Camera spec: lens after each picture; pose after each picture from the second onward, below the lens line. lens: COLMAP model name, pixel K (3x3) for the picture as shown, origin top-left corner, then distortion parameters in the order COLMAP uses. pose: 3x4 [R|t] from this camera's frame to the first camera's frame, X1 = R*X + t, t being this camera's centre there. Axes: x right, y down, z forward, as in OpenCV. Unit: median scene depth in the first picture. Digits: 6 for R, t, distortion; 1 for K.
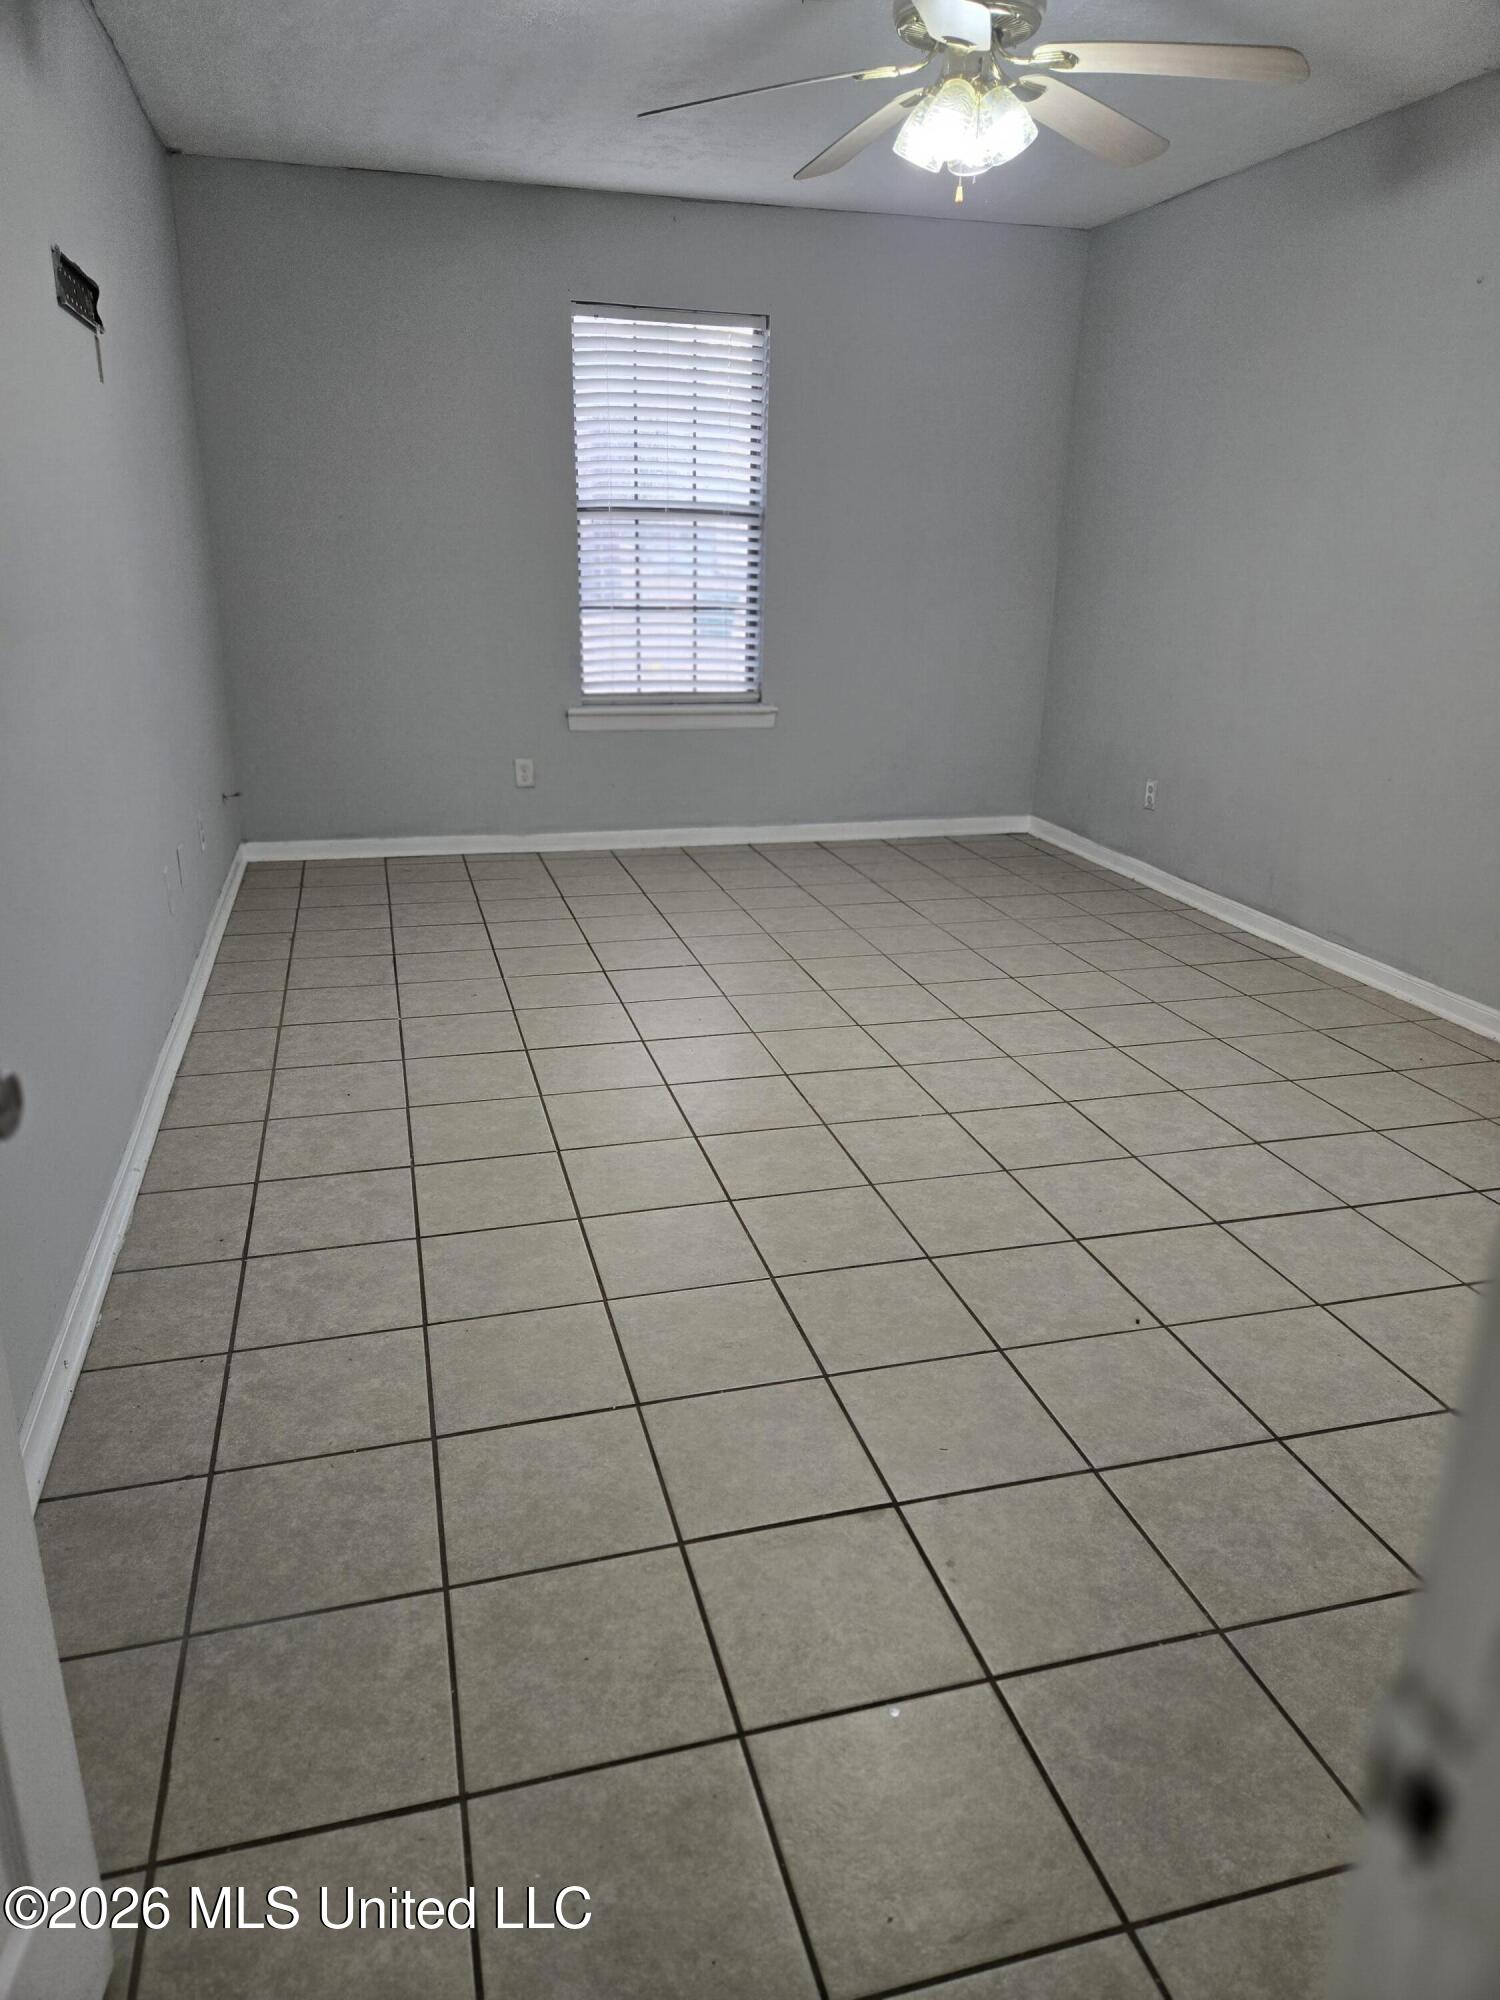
lens RADIAL K [[1315.5, 0, 749.2], [0, 1315.5, 1007.5], [0, 0, 1]] dist [0.057949, -0.046691]
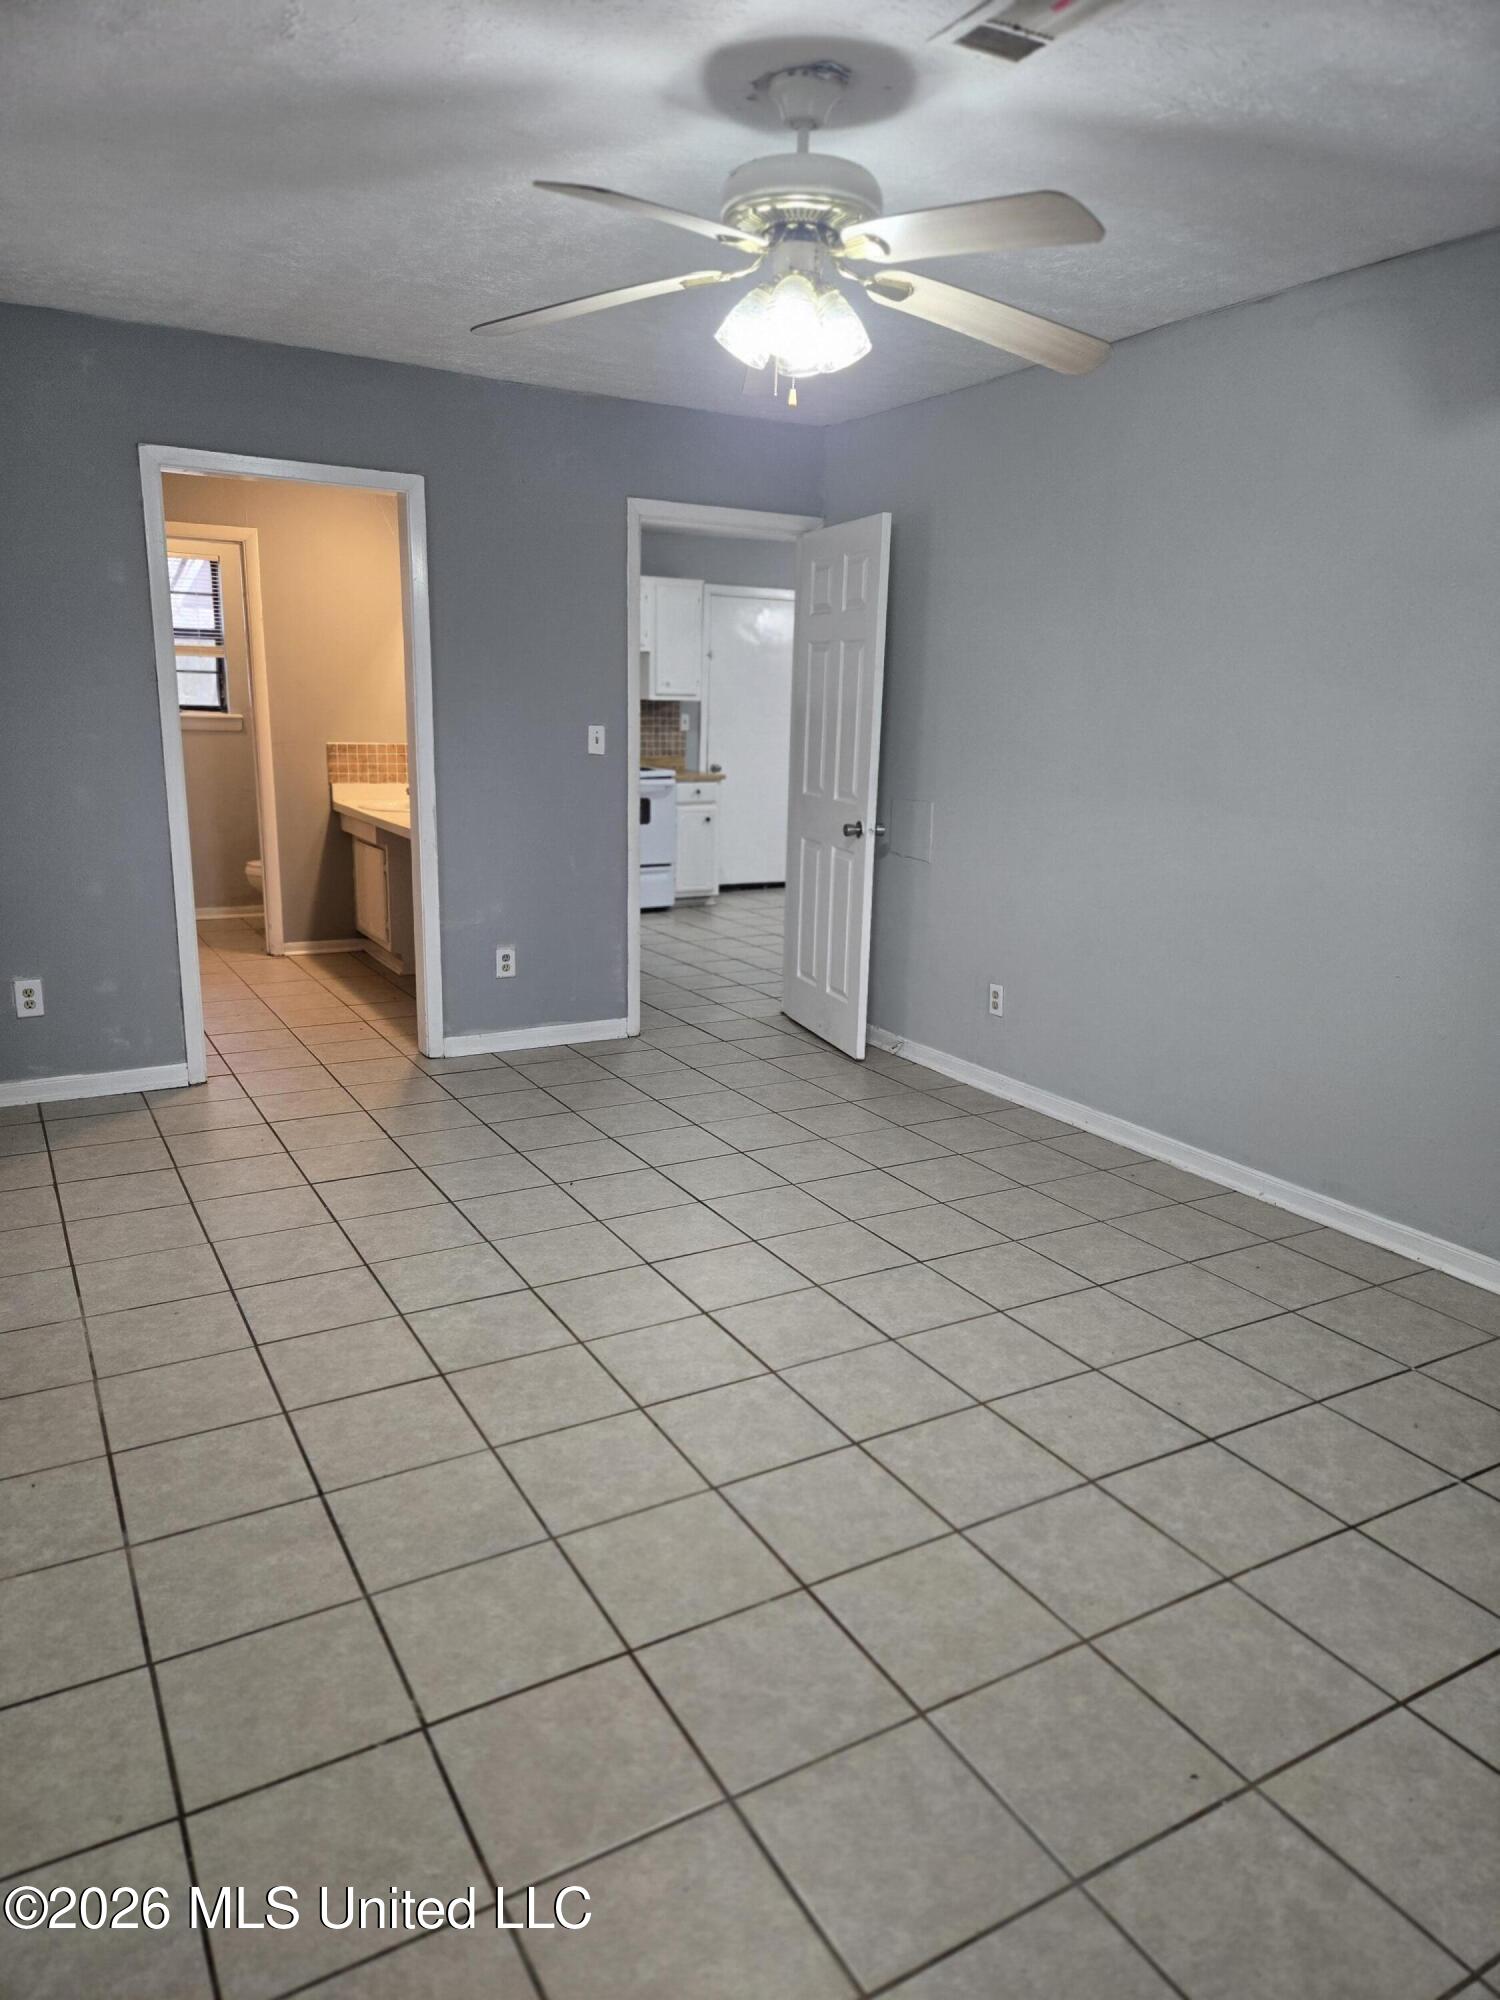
lens RADIAL K [[1335.6, 0, 750.1], [0, 1335.6, 1020.1], [0, 0, 1]] dist [0.075048, -0.052366]
pose [[-0.967377, 0.017492, -0.252736, 0.372313], [-0.124379, 0.836313, 0.533958, -0.645022], [0.220706, 0.547974, -0.806854, 1.717736]]
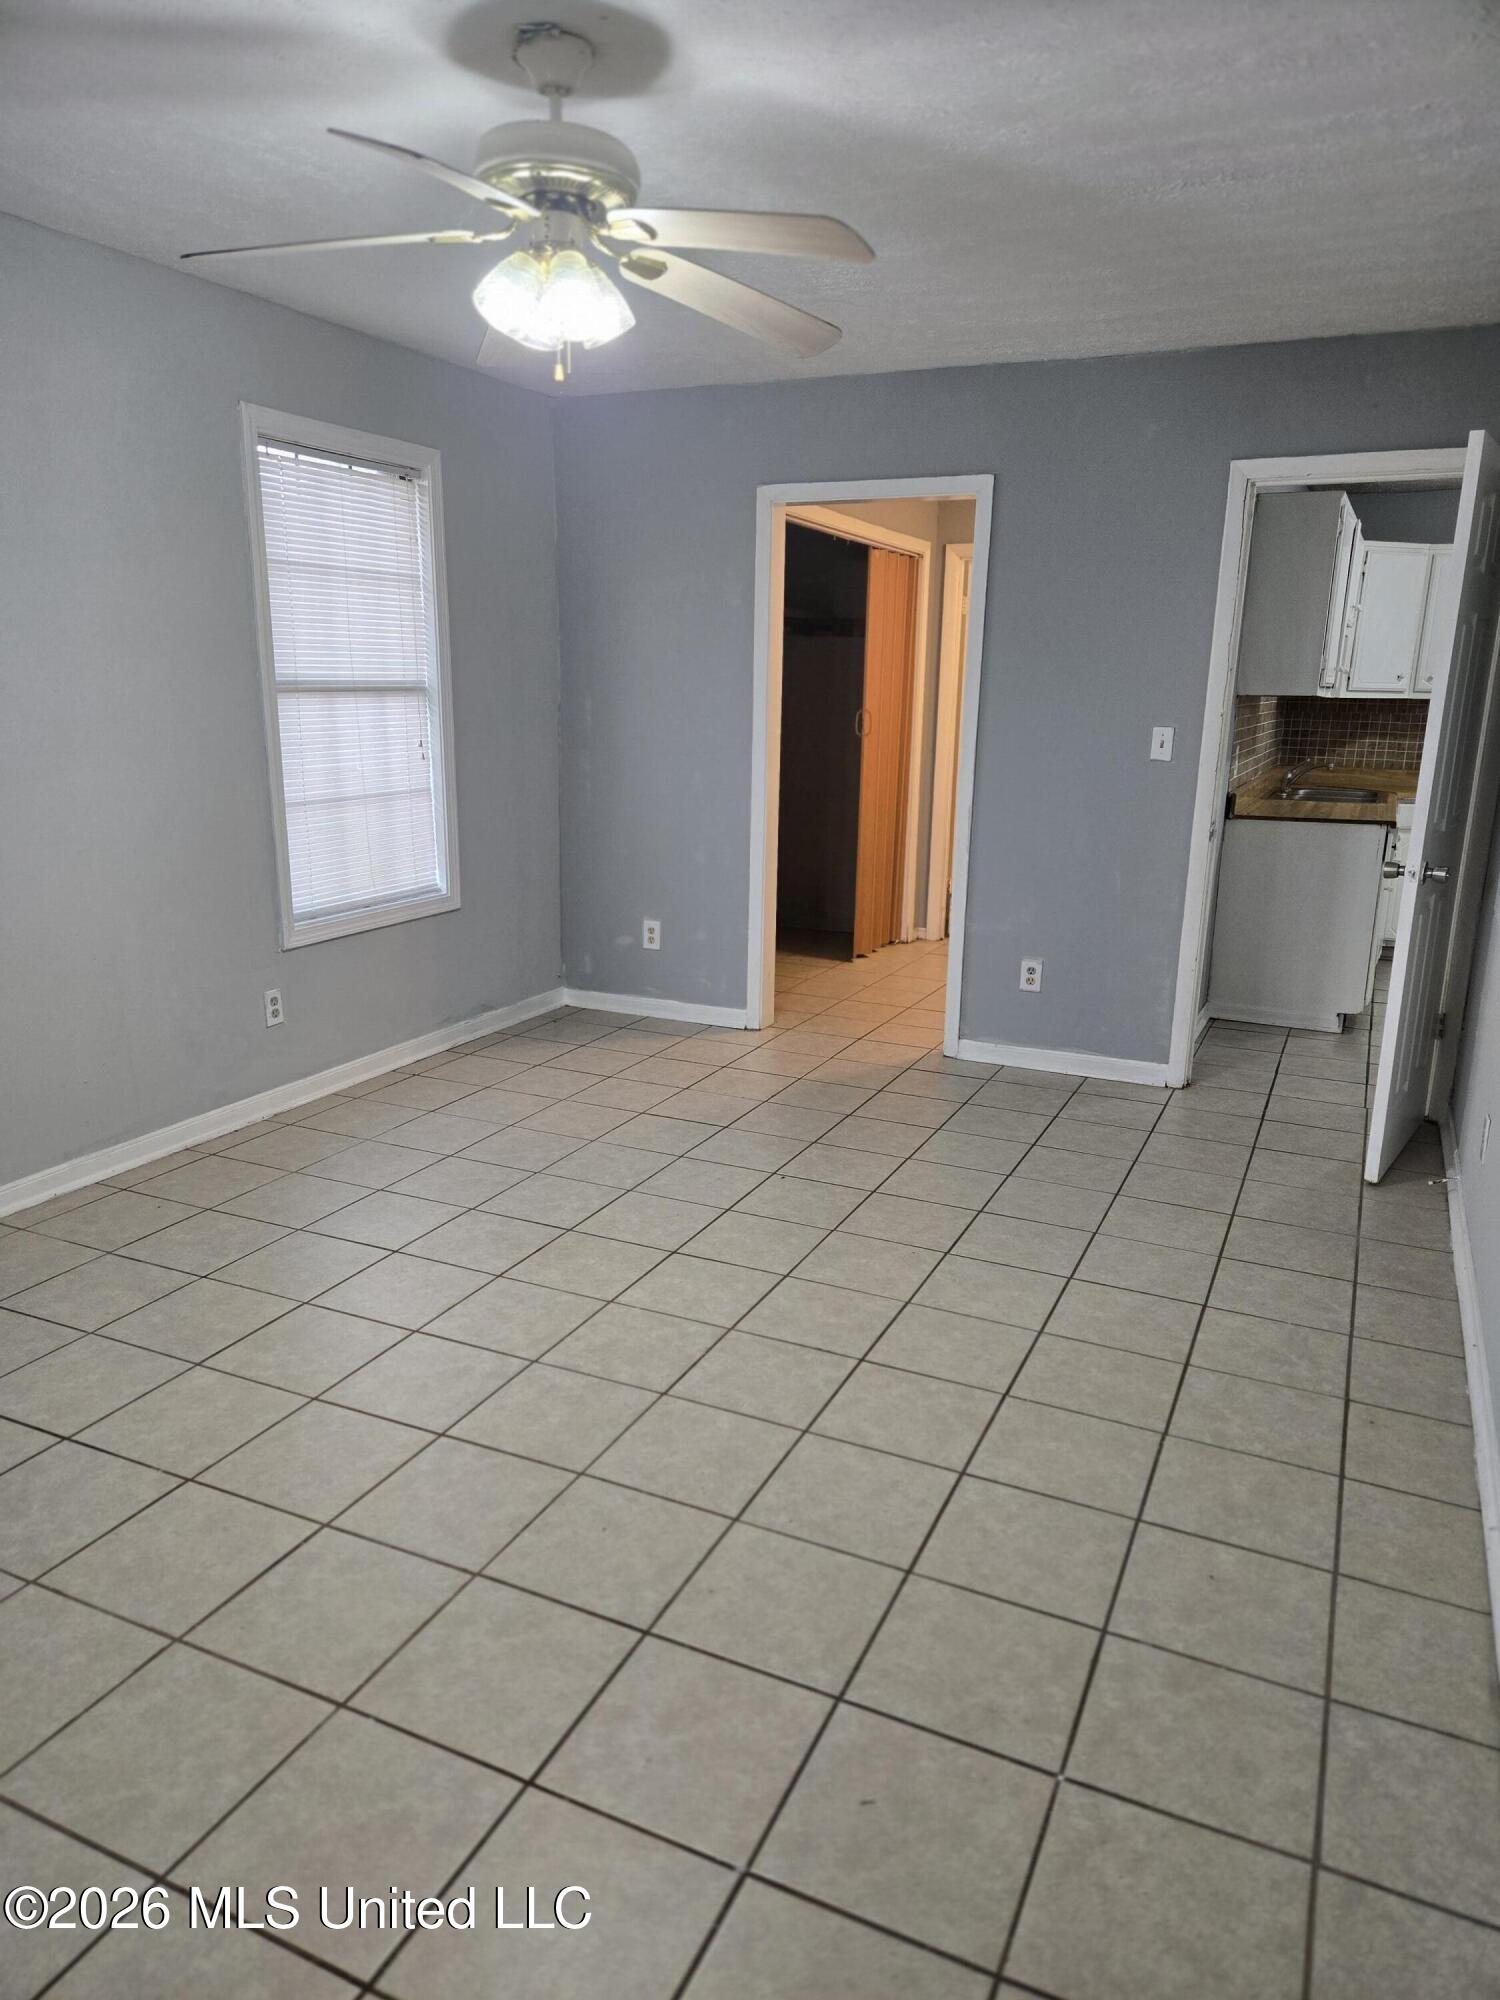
lens RADIAL K [[1335.6, 0, 750.1], [0, 1335.6, 1020.1], [0, 0, 1]] dist [0.075048, -0.052366]
pose [[-0.758600, -0.189767, 0.623309, -0.513832], [0.190286, 0.850414, 0.490497, -0.572639], [-0.623151, 0.490698, -0.609014, 1.461964]]
